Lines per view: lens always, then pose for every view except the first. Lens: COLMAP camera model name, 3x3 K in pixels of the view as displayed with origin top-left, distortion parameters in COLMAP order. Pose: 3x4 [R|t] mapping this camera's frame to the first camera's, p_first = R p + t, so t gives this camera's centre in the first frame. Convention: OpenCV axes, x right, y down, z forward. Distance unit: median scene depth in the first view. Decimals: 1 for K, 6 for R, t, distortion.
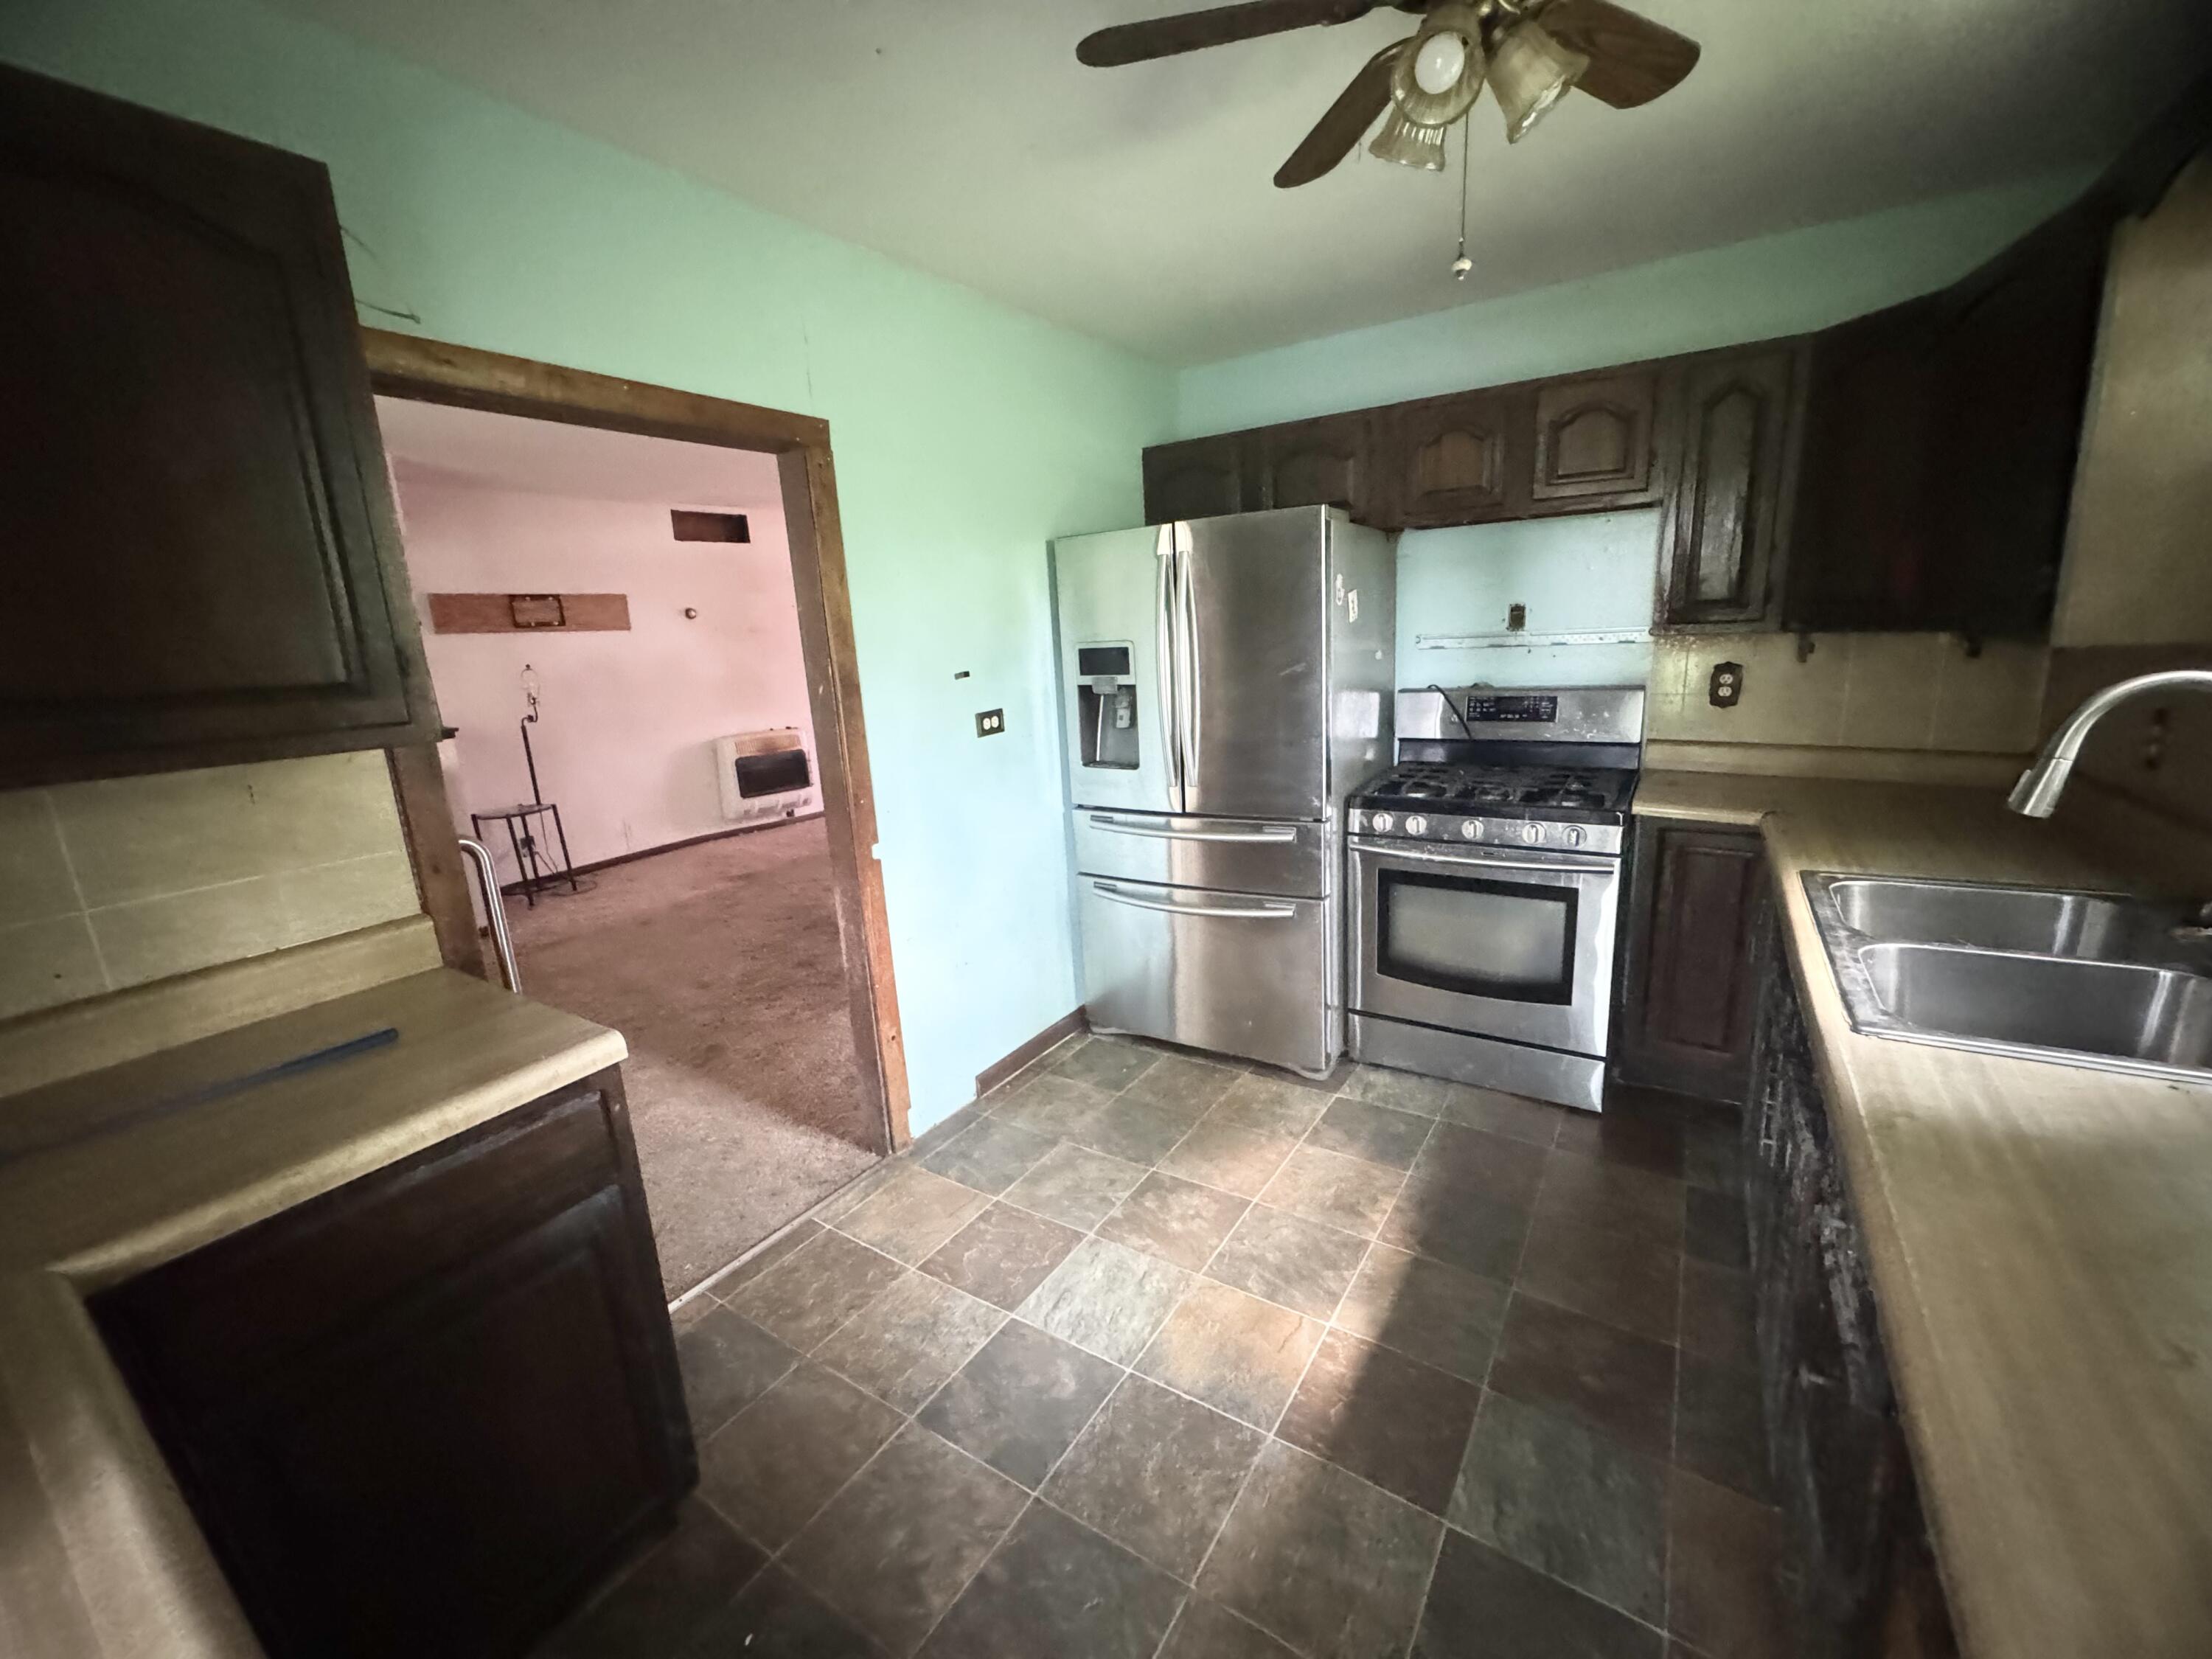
lens RADIAL K [[889.2, 0, 1104.8], [0, 889.2, 825.4], [0, 0, 1]] dist [0.001197, -0.000170]
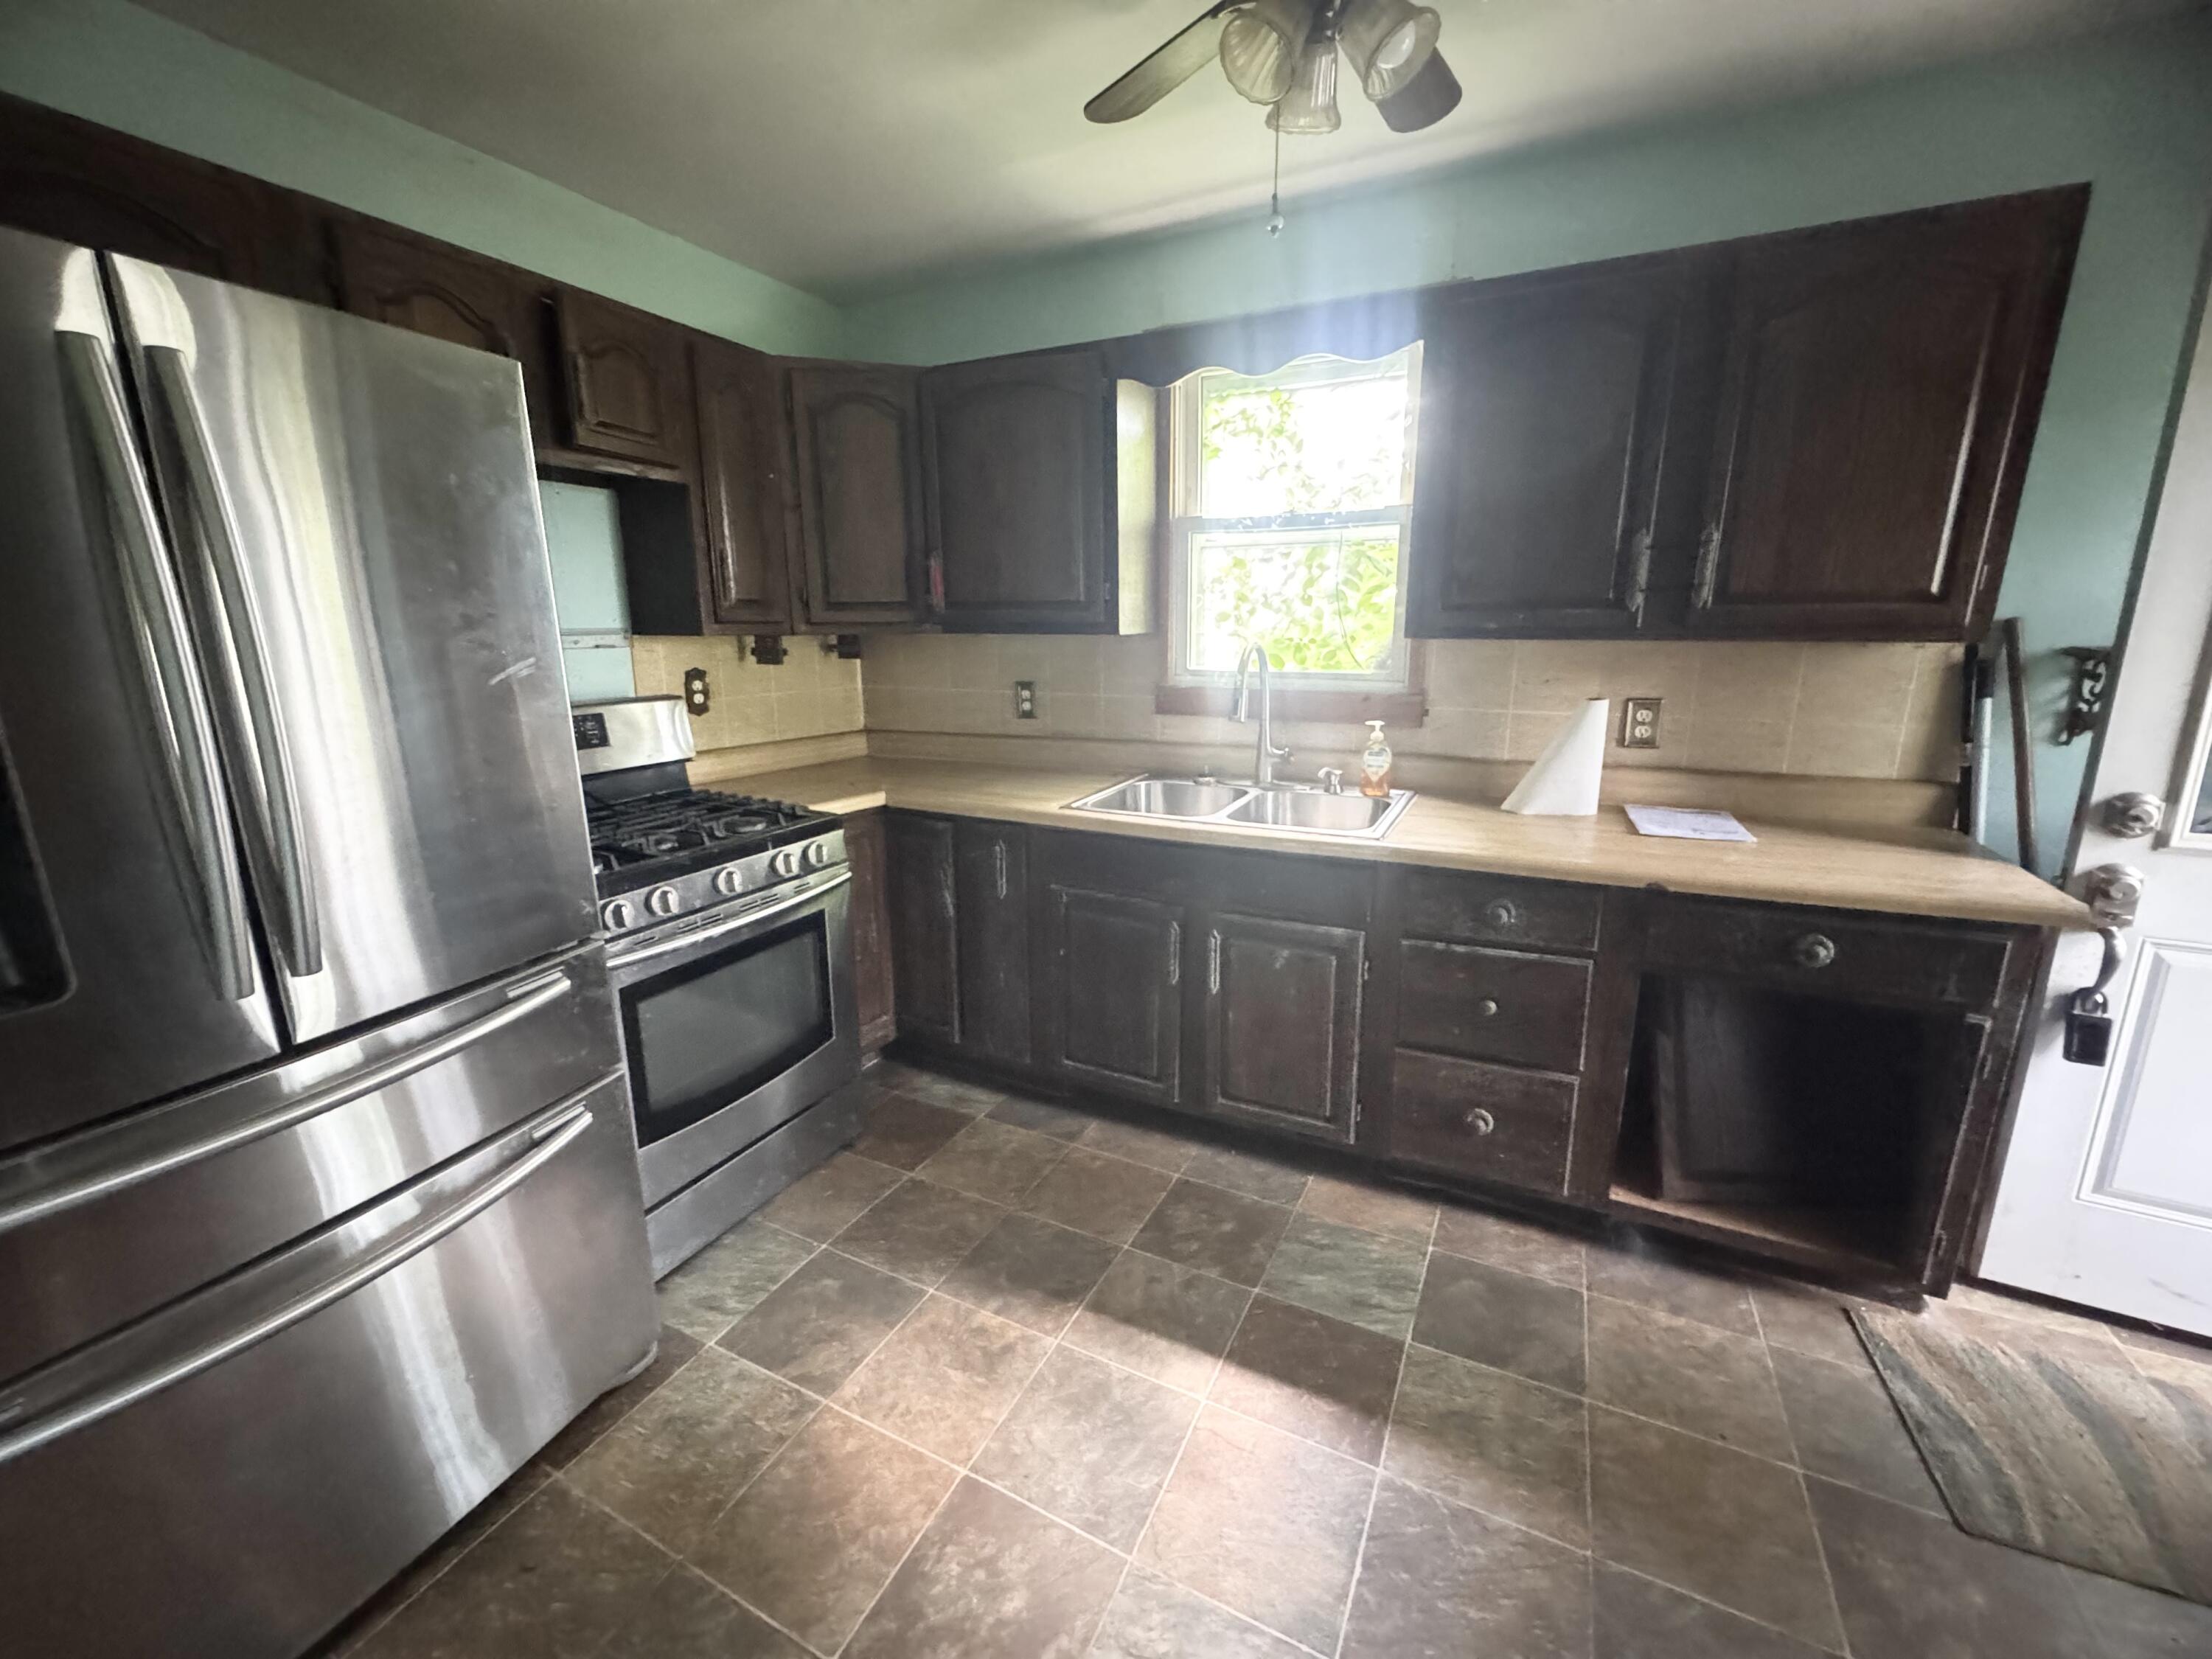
lens RADIAL K [[889.2, 0, 1103.9], [0, 889.2, 824.6], [0, 0, 1]] dist [0.001197, -0.000170]
pose [[-0.111087, -0.167918, 0.979522, -0.284009], [0.229578, 0.954627, 0.189686, -0.090171], [-0.966930, 0.245948, -0.067497, 0.595260]]
